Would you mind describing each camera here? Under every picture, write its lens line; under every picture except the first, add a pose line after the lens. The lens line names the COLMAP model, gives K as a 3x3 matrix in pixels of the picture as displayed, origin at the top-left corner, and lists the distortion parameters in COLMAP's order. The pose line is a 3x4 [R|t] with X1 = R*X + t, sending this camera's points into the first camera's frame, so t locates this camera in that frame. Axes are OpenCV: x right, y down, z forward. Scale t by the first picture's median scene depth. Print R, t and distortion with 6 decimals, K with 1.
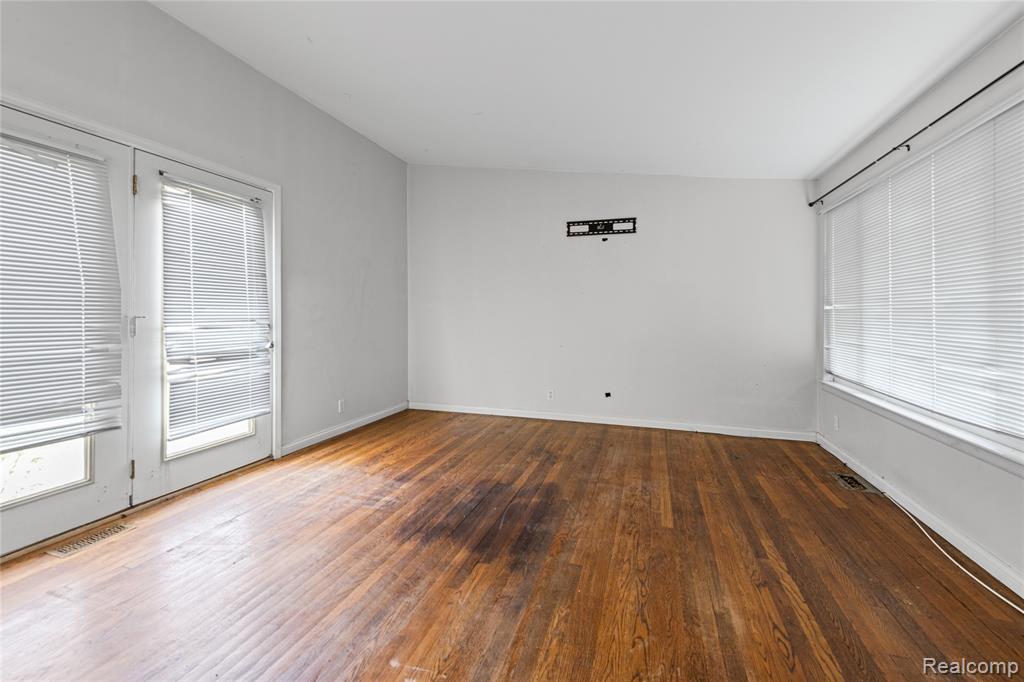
lens RADIAL K [[412.0, 0, 511.2], [0, 412.0, 318.4], [0, 0, 1]] dist [0.002051, 0.000150]
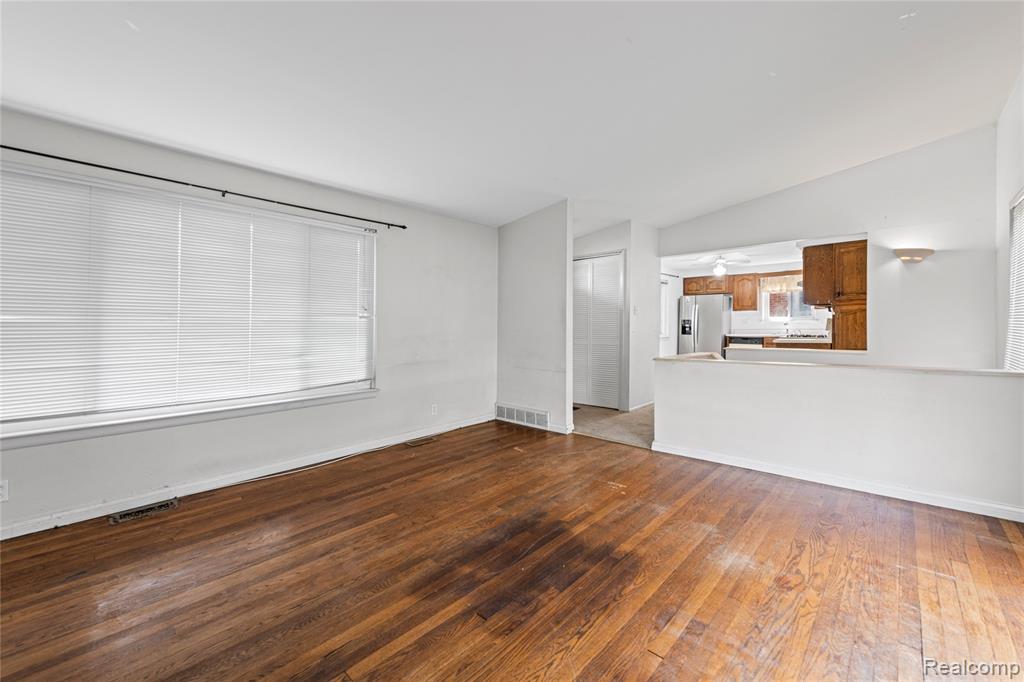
lens RADIAL K [[405.5, 0, 510.6], [0, 405.5, 325.9], [0, 0, 1]] dist [0.026664, 0.000020]
pose [[-0.907264, 0.004387, 0.420540, -0.379610], [0.009395, 0.999907, 0.009839, -0.023636], [-0.420458, 0.012877, -0.907221, 1.847309]]
